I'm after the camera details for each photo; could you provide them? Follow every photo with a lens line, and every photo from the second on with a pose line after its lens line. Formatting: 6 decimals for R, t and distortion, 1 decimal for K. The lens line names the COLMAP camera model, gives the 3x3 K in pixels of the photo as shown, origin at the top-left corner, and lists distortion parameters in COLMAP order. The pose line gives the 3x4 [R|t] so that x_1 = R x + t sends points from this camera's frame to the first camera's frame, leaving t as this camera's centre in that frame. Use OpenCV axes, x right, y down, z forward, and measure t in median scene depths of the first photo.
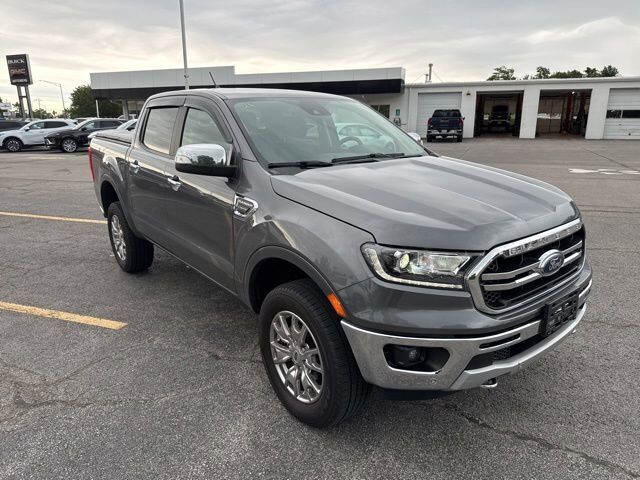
lens RADIAL K [[458.7, 0, 323.1], [0, 458.7, 245.6], [0, 0, 1]] dist [0.001076, -0.009458]
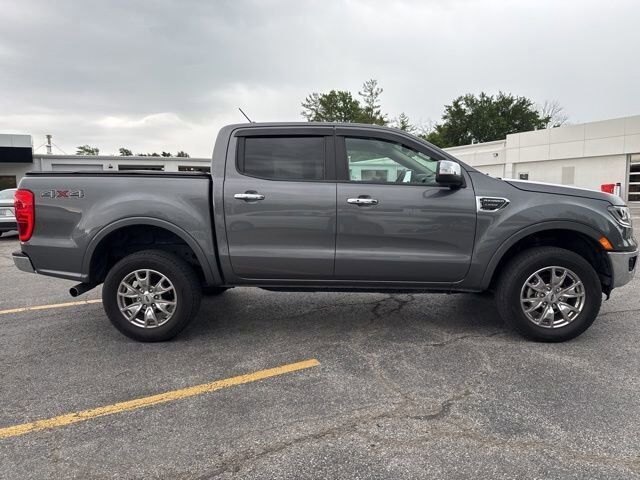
lens RADIAL K [[458.7, 0, 320.7], [0, 458.7, 239.3], [0, 0, 1]] dist [0.001076, -0.009458]
pose [[0.653457, -0.075814, 0.753158, -0.119953], [0.209487, 0.974223, -0.083689, 0.001986], [-0.727399, 0.212464, 0.652495, 0.039161]]
